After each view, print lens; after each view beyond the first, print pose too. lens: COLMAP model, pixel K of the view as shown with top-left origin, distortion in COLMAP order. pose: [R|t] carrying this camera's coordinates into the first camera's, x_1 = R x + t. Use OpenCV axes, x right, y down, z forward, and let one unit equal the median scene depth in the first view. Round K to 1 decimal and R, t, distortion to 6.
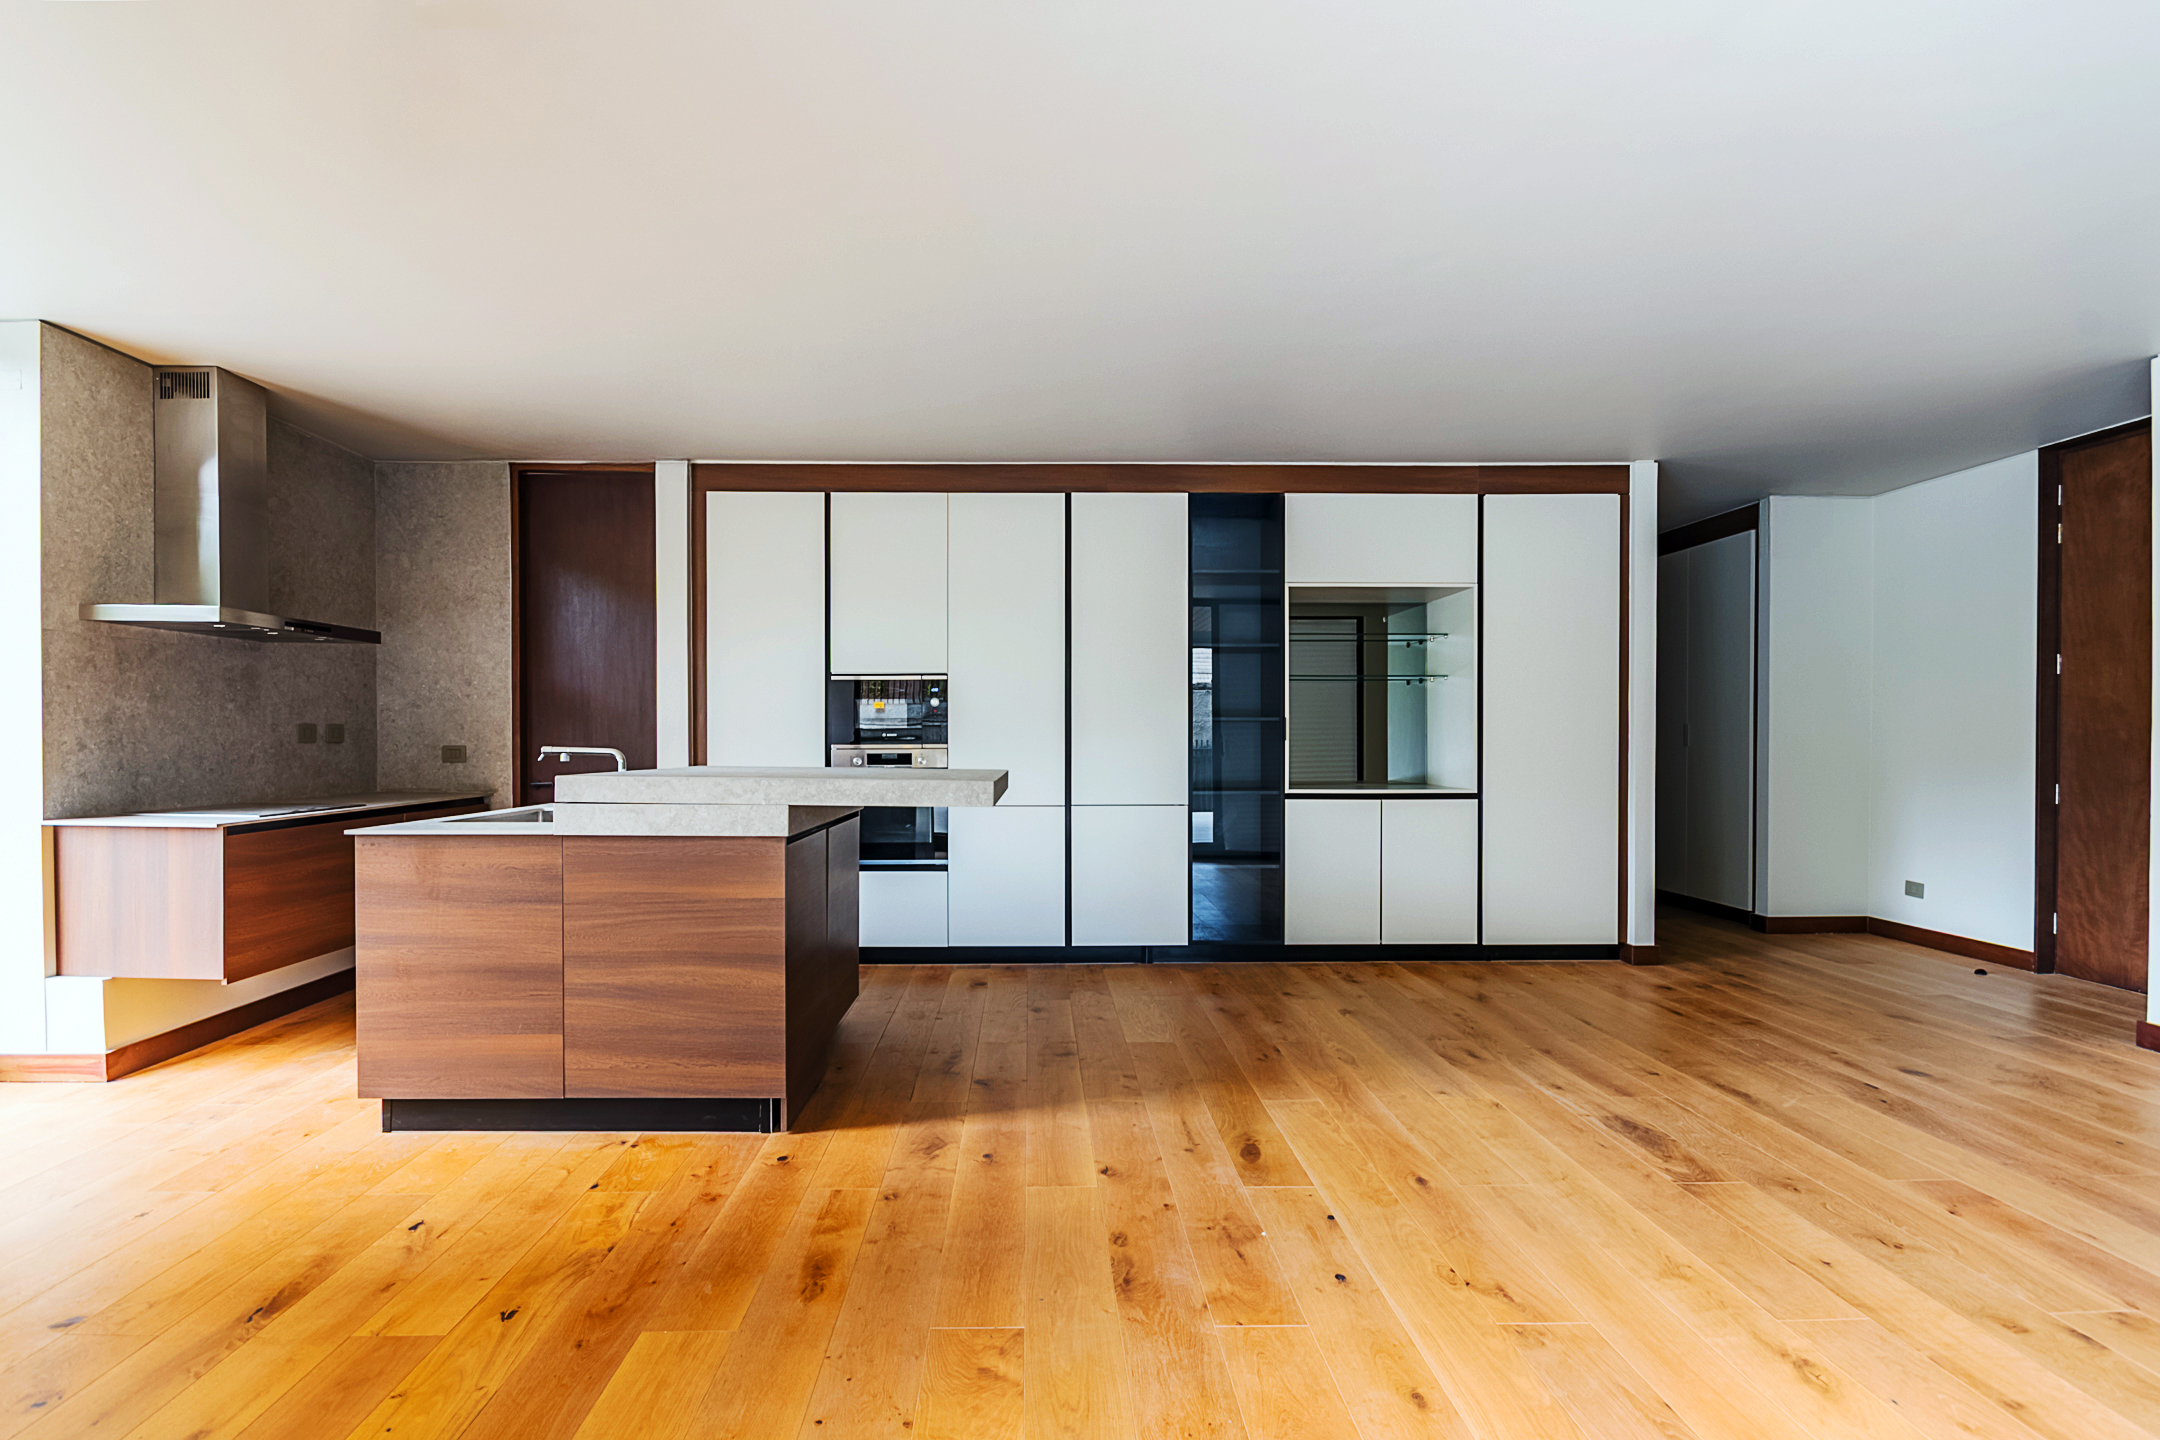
lens RADIAL K [[1032.4, 0, 1042.1], [0, 1032.4, 749.3], [0, 0, 1]] dist [-0.002235, -0.001339]
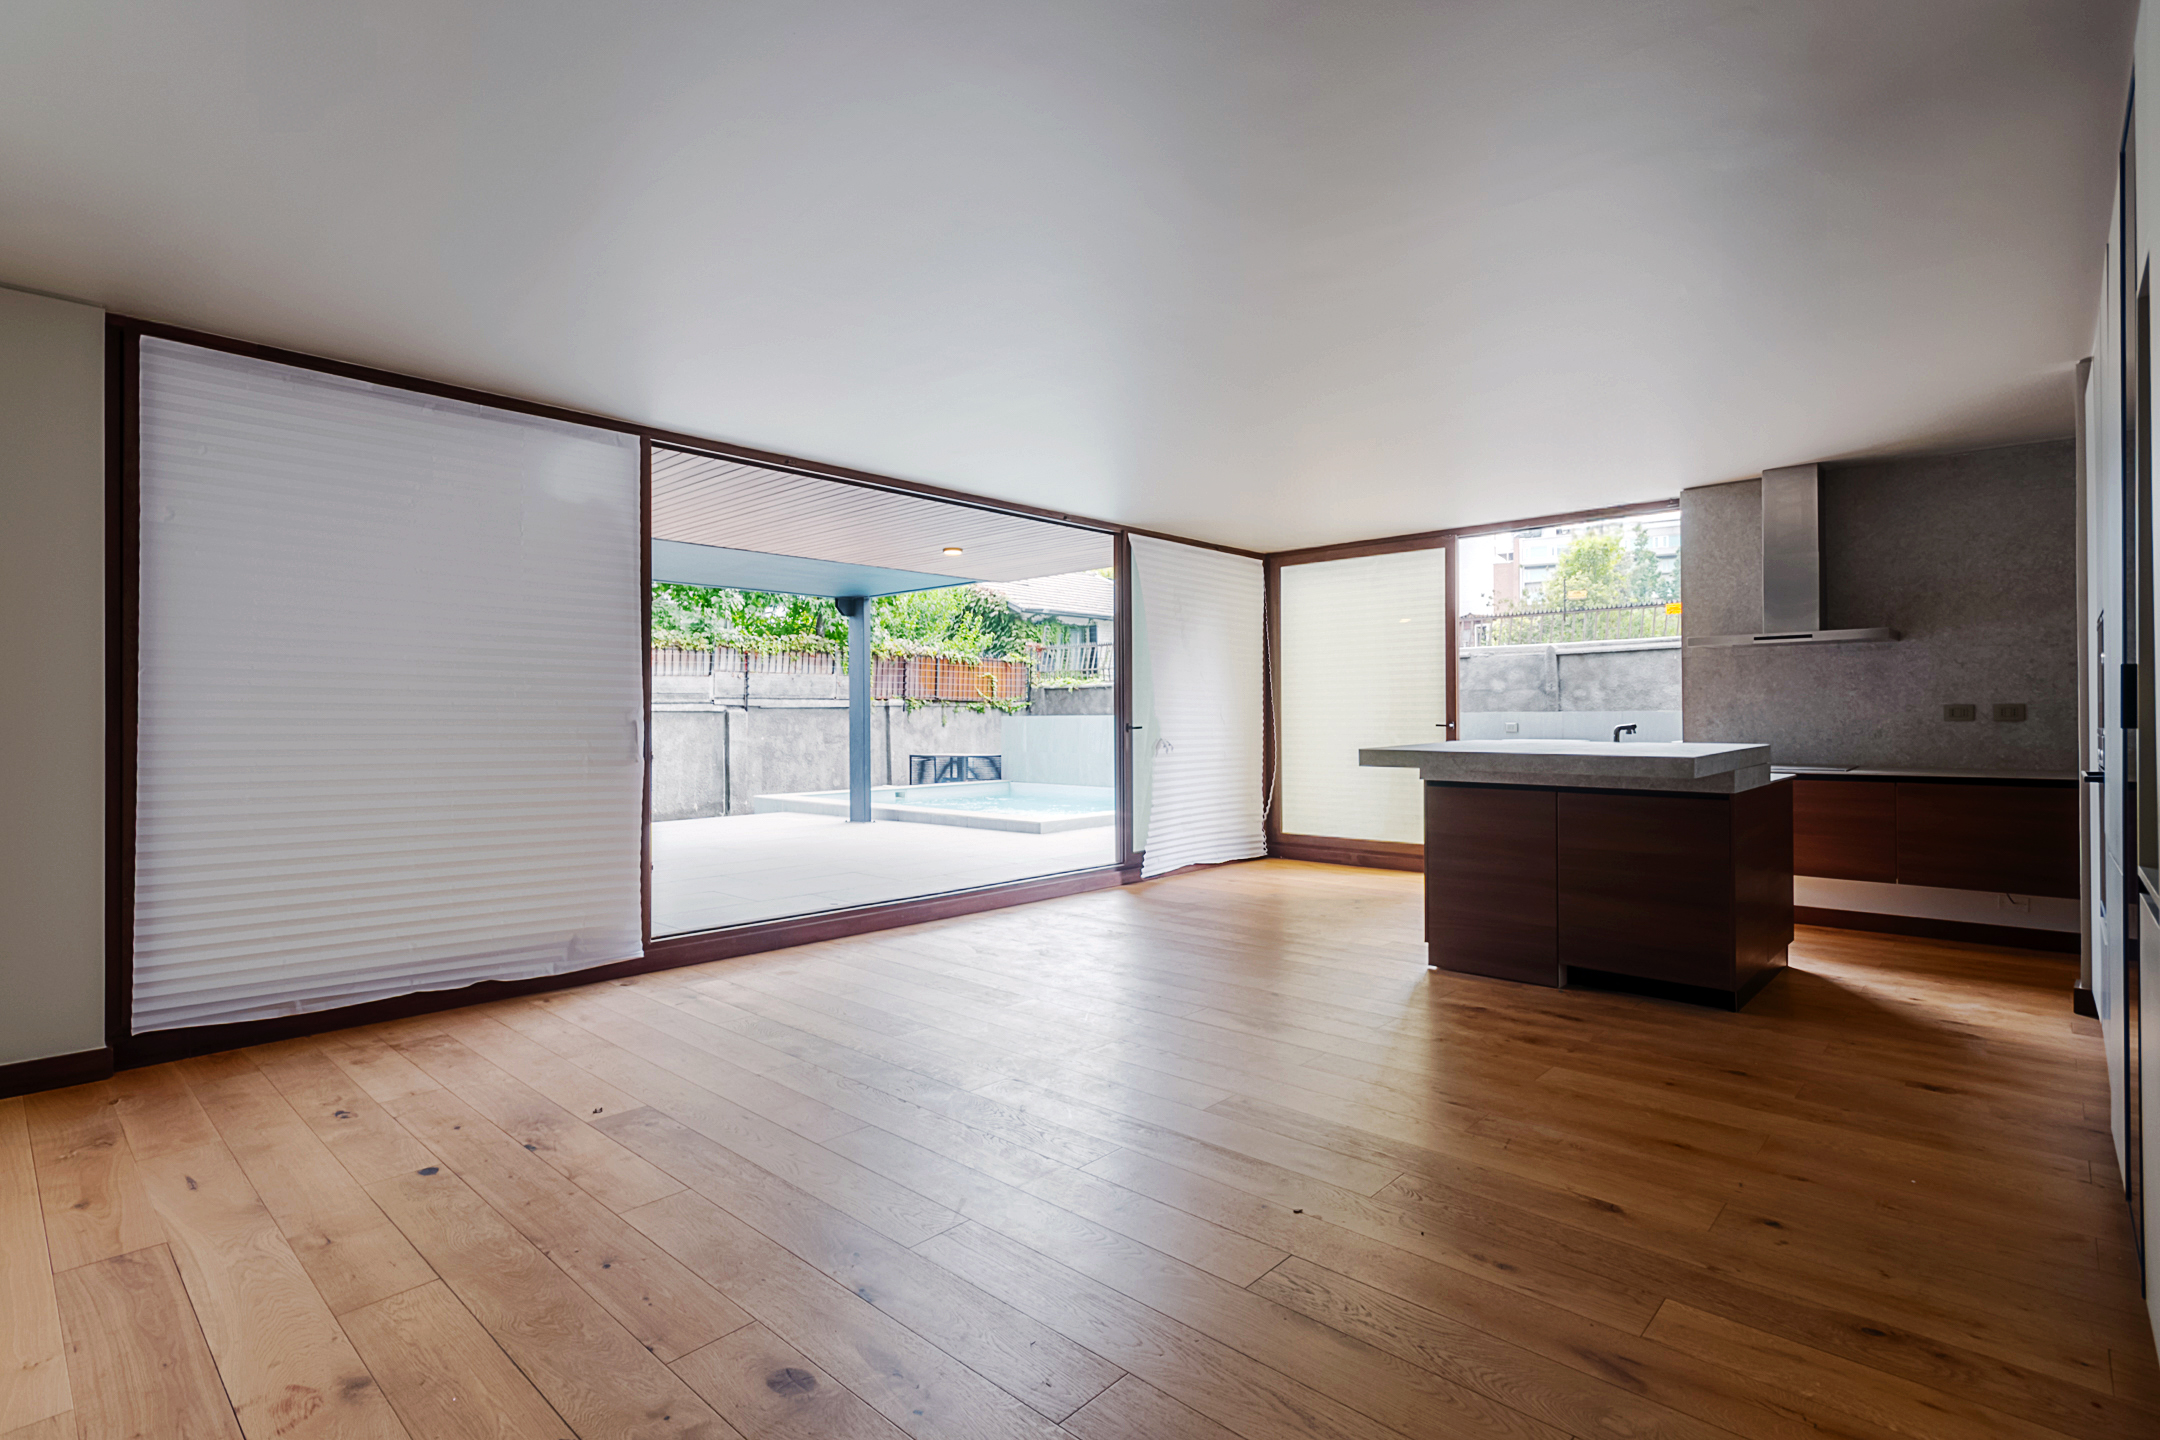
lens RADIAL K [[1049.1, 0, 1030.4], [0, 1049.1, 710.1], [0, 0, 1]] dist [-0.001252, 0.000256]
pose [[-0.704389, -0.001979, -0.709811, 0.835346], [-0.003411, 0.999994, 0.000598, -0.015267], [0.709805, 0.002842, -0.704392, 1.061637]]
